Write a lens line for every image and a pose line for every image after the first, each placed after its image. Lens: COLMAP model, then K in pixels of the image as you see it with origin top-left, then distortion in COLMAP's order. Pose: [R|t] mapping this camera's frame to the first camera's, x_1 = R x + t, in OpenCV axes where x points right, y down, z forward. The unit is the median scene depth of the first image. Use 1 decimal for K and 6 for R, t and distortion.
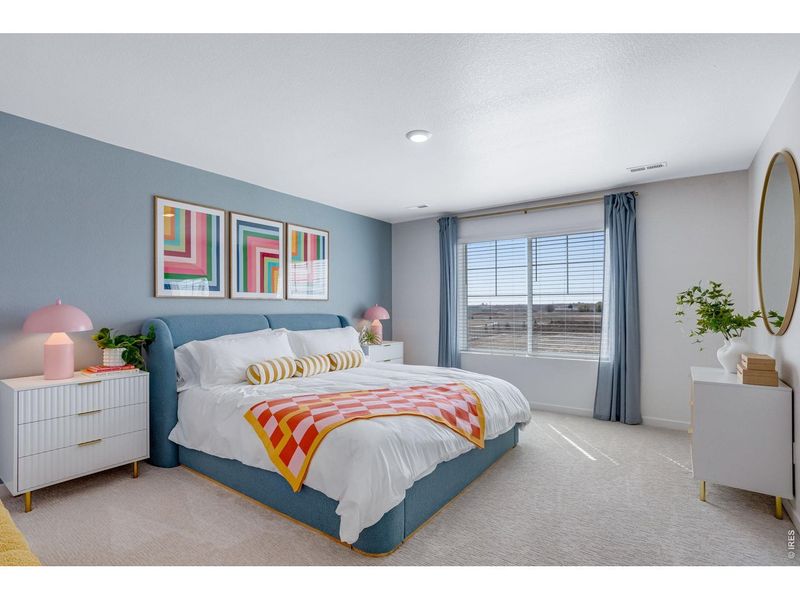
lens RADIAL K [[391.0, 0, 399.5], [0, 391.0, 308.1], [0, 0, 1]] dist [-0.012678, 0.000102]
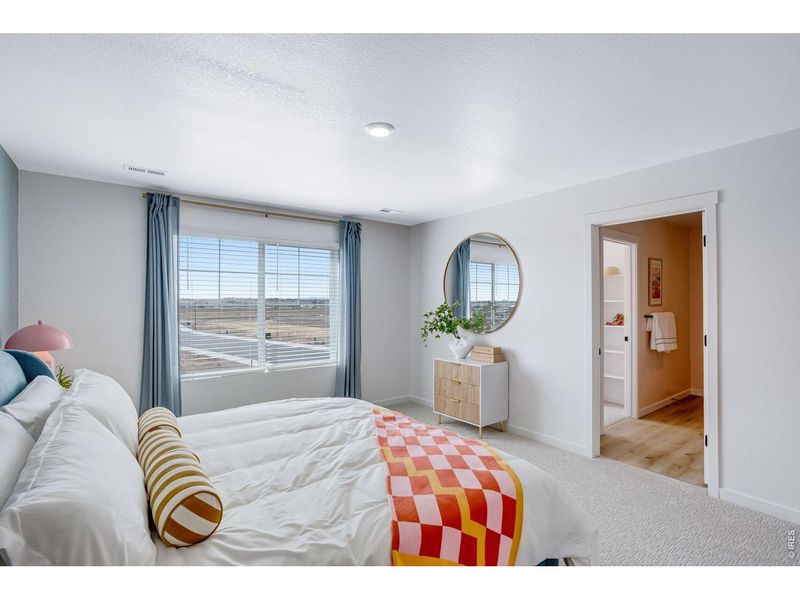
lens RADIAL K [[384.5, 0, 393.2], [0, 384.5, 297.1], [0, 0, 1]] dist [-0.034192, 0.000442]
pose [[0.310144, 0.020680, 0.950465, -0.512386], [0.005908, 0.999702, -0.023679, -0.033759], [-0.950671, 0.012959, 0.309929, 0.506817]]
